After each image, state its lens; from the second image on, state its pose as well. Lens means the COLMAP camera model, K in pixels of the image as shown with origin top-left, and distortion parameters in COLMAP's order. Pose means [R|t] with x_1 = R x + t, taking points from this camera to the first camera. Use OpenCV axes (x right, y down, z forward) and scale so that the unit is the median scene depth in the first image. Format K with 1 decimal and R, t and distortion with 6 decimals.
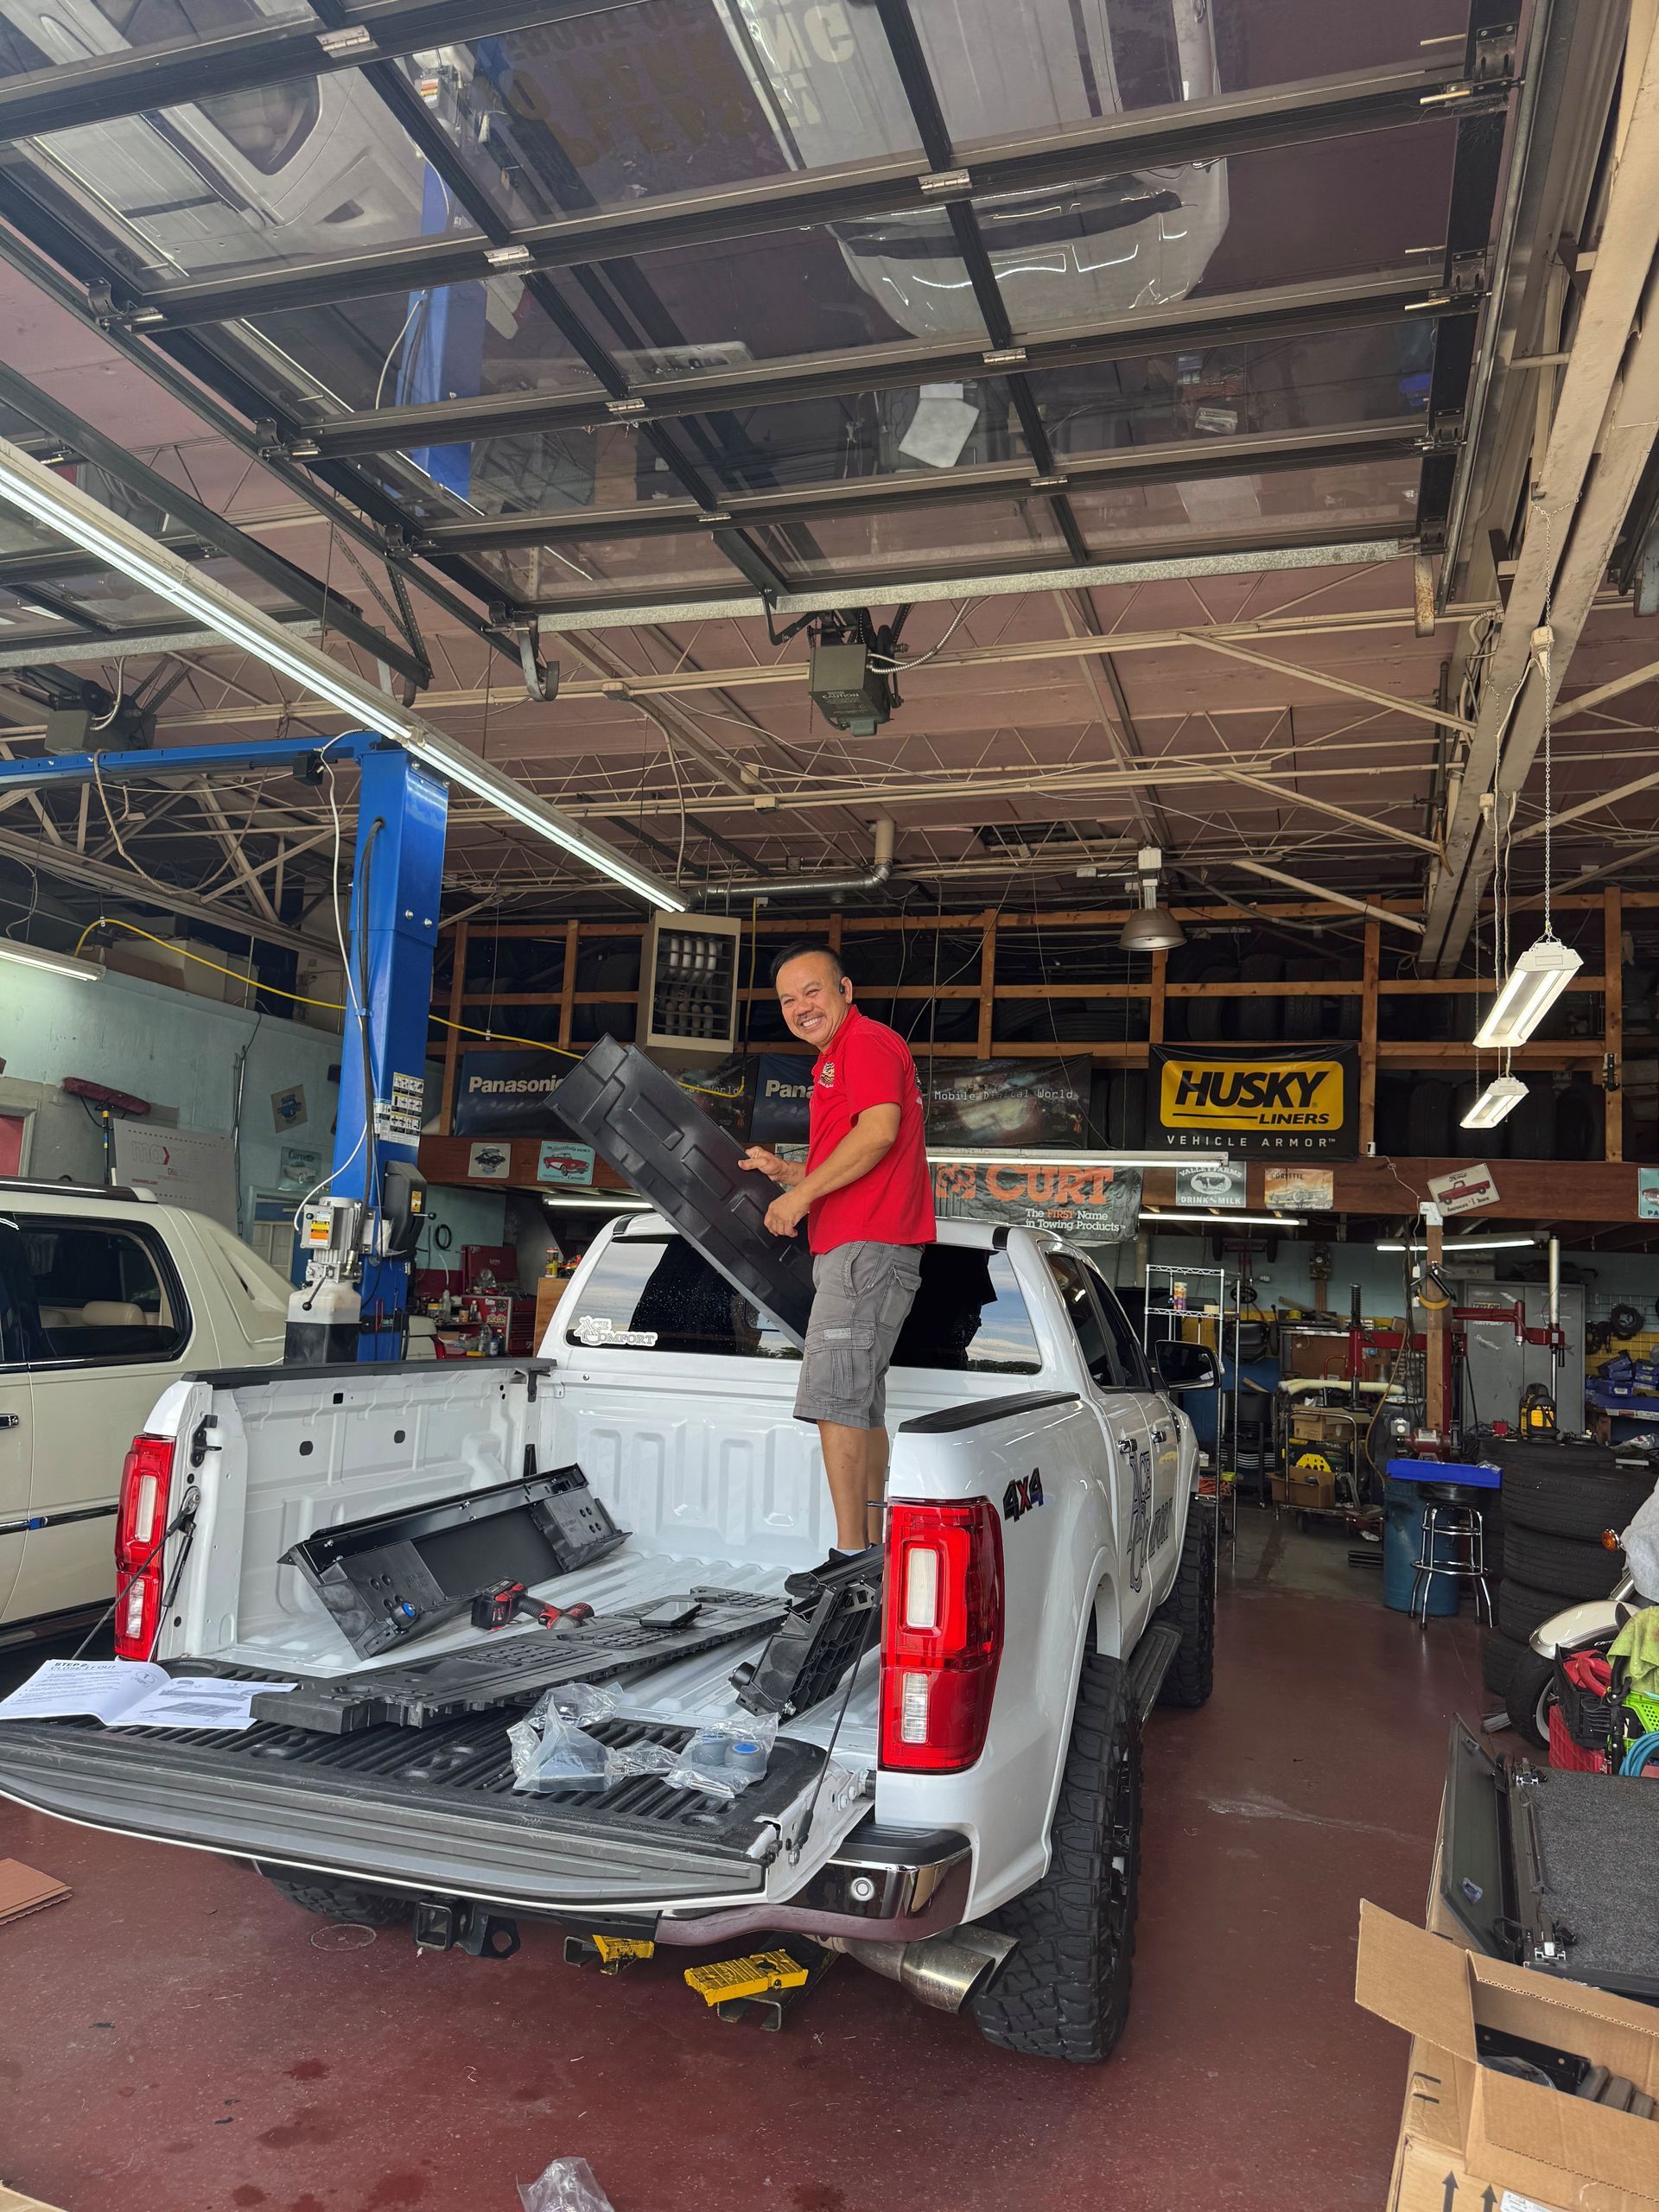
lens RADIAL K [[1563.4, 0, 823.6], [0, 1563.4, 1108.4], [0, 0, 1]] dist [0.008109, -0.010808]
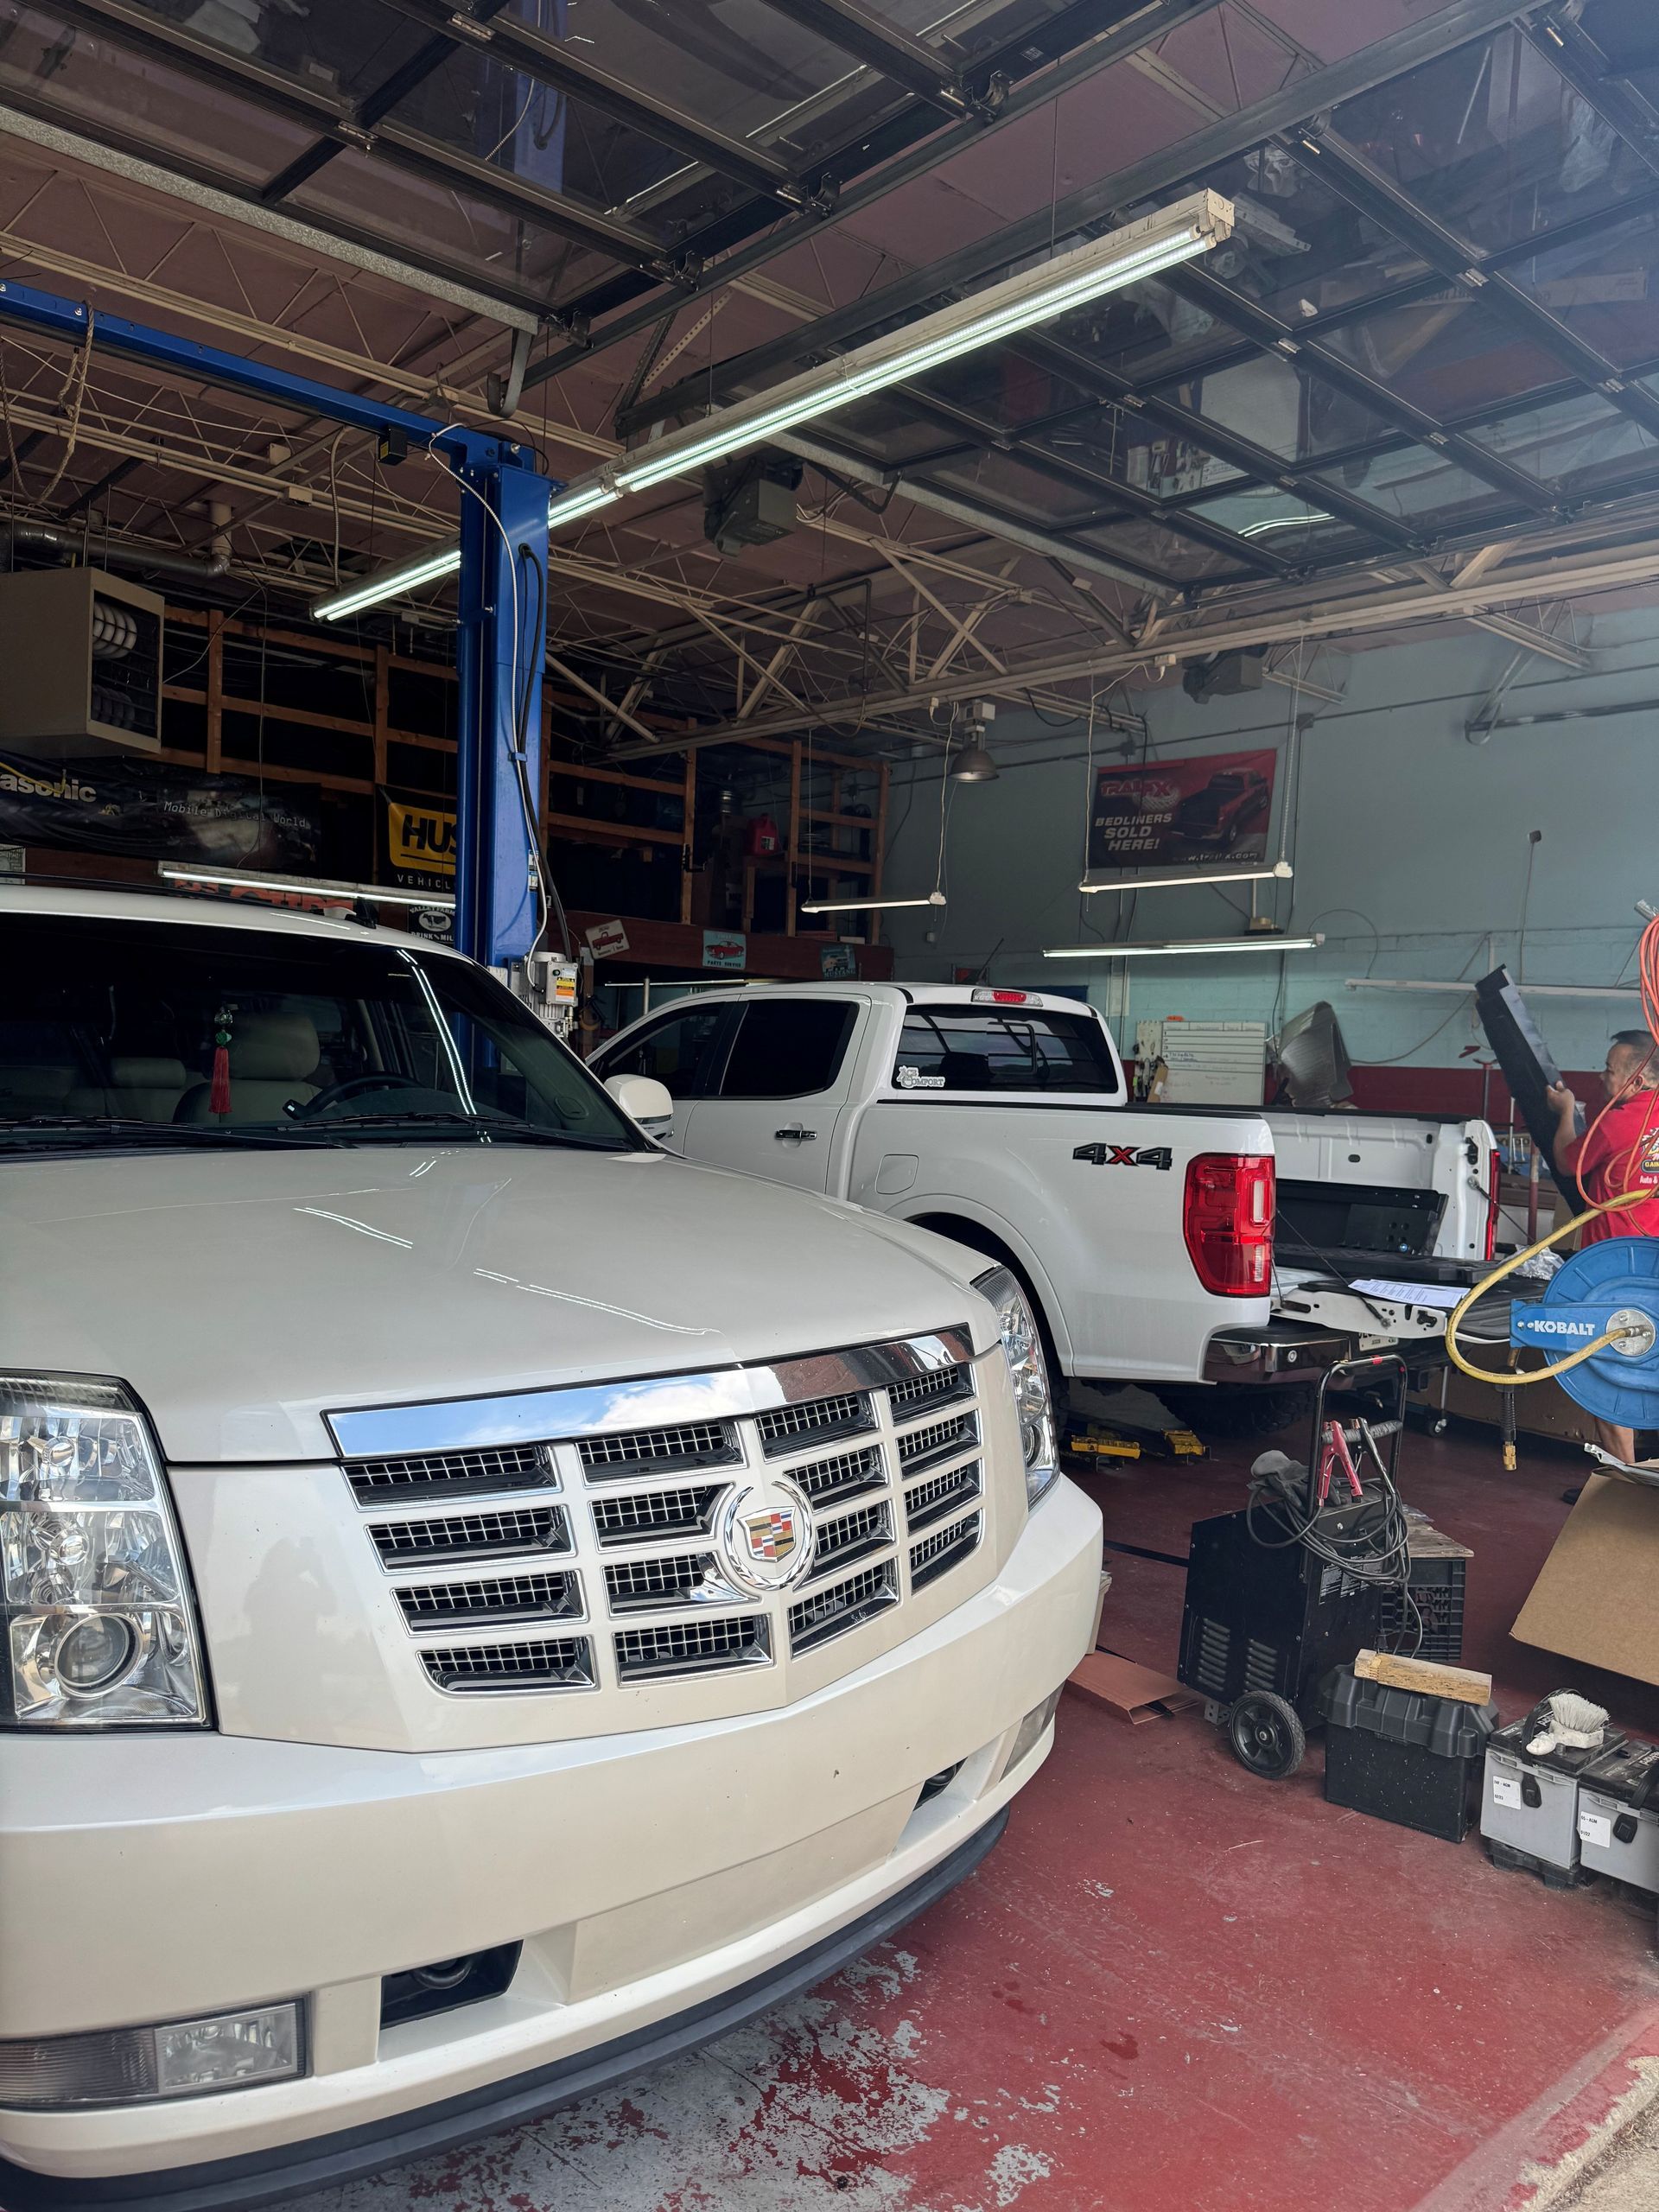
lens RADIAL K [[1563.4, 0, 829.9], [0, 1563.4, 1117.0], [0, 0, 1]] dist [0.008109, -0.010808]
pose [[0.487592, -0.060467, 0.870975, -0.567725], [-0.121747, 0.983143, 0.136411, -0.001519], [-0.864542, -0.172552, 0.472010, 0.191674]]
